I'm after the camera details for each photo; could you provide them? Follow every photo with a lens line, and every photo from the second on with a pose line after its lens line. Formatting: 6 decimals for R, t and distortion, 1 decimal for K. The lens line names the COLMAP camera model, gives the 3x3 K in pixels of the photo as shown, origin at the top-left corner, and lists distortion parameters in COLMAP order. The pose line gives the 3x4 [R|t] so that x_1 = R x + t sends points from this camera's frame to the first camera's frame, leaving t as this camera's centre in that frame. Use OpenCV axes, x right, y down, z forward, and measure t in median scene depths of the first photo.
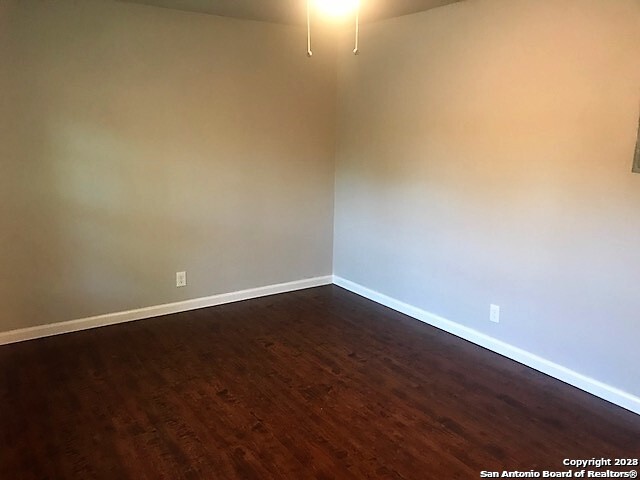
lens RADIAL K [[539.0, 0, 320.0], [0, 539.0, 240.0], [0, 0, 1]] dist [0.121361, -0.321536]
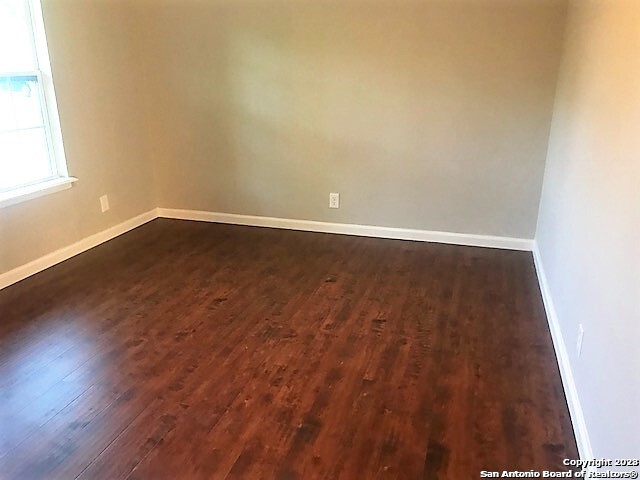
lens RADIAL K [[539.0, 0, 320.0], [0, 539.0, 240.0], [0, 0, 1]] dist [0.121361, -0.321536]
pose [[0.619094, 0.234692, -0.749428, 0.539252], [-0.155476, 0.972040, 0.175969, -0.030391], [0.769772, 0.007577, 0.638274, 0.394385]]
